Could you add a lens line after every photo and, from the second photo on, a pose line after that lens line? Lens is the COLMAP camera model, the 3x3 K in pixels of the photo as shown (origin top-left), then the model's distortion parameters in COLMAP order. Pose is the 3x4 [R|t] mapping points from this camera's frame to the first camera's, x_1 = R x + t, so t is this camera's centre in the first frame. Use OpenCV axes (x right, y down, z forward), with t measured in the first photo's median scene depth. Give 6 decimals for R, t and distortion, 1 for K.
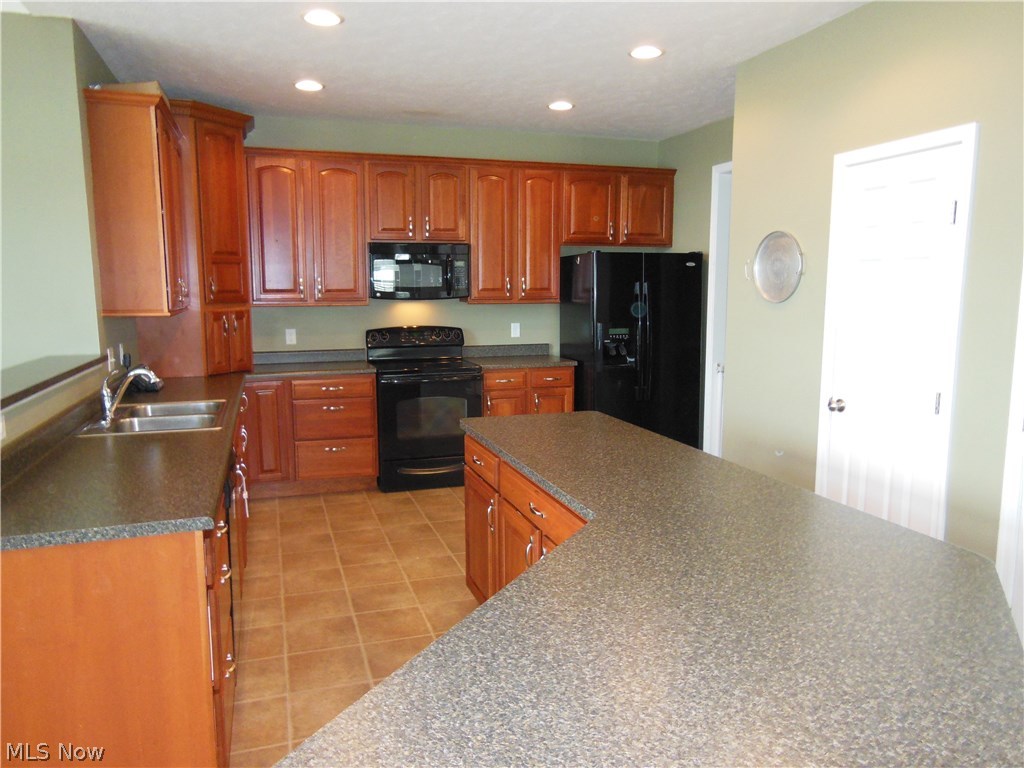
lens RADIAL K [[750.9, 0, 512.0], [0, 750.9, 384.0], [0, 0, 1]] dist [-0.046351, 0.054491]
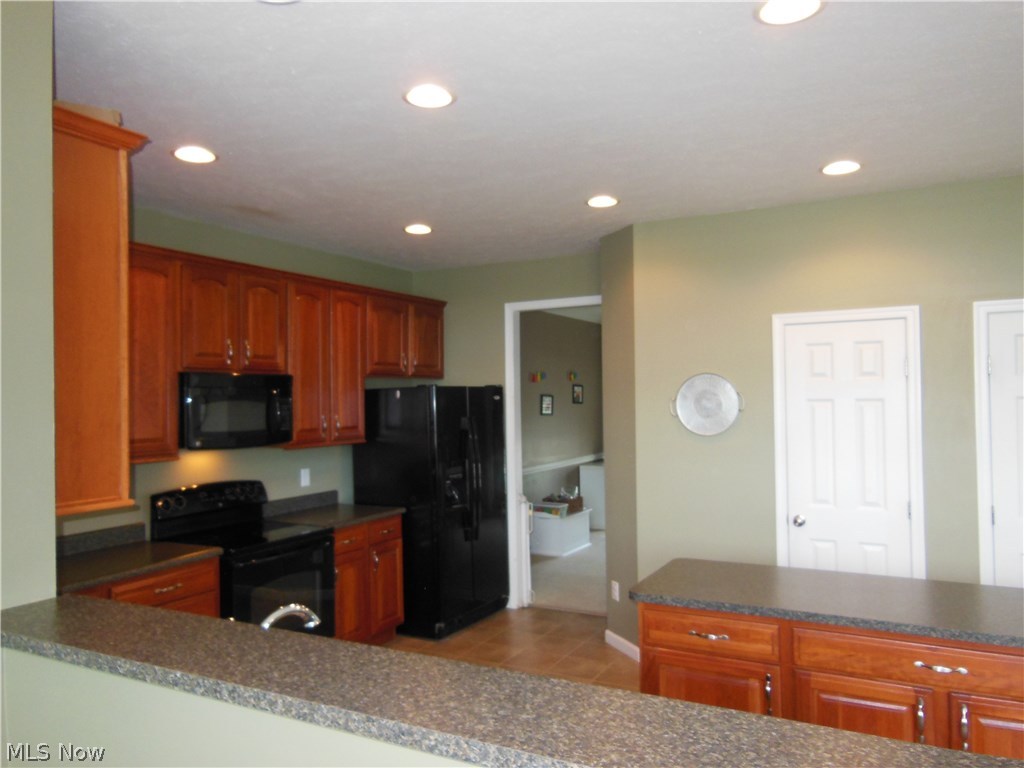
lens RADIAL K [[758.1, 0, 522.6], [0, 758.1, 383.5], [0, 0, 1]] dist [0.000195, -0.000149]
pose [[0.714588, 0.004194, 0.699533, -0.455791], [0.106268, 0.987726, -0.114477, -0.059751], [-0.691427, 0.156142, 0.705371, 0.261131]]
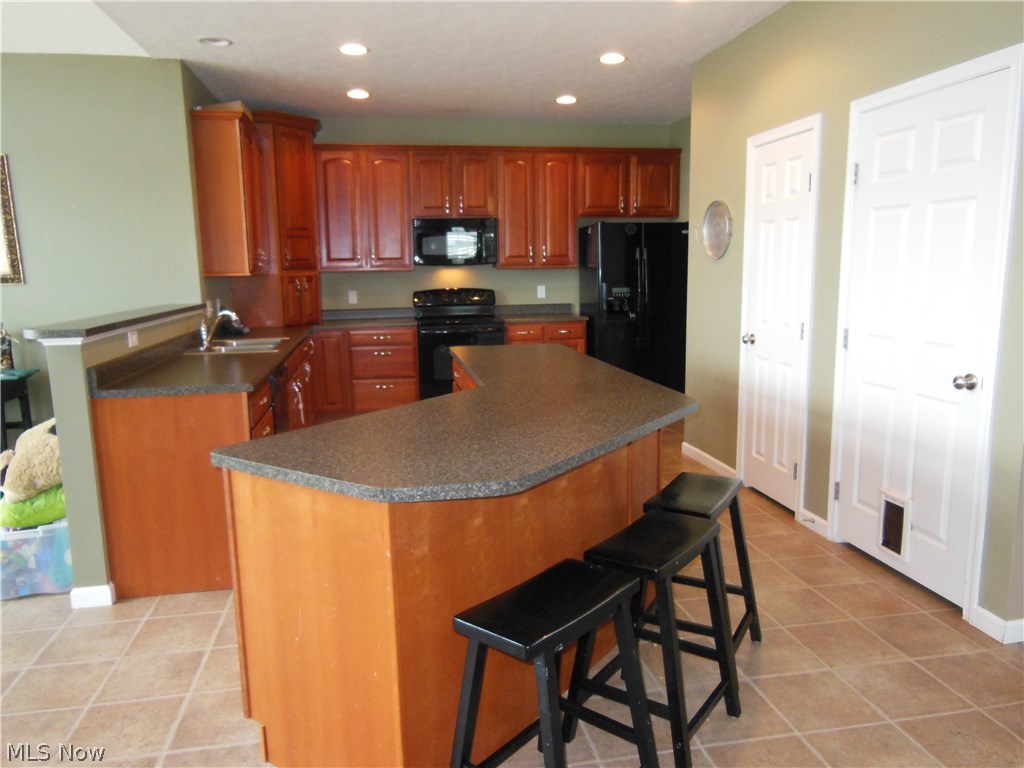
lens RADIAL K [[750.9, 0, 512.0], [0, 750.9, 384.0], [0, 0, 1]] dist [-0.046351, 0.054491]
pose [[0.990875, 0.007458, -0.134576, 0.132064], [-0.003733, 0.999604, 0.027907, 0.044408], [0.134731, -0.027150, 0.990510, -0.190029]]
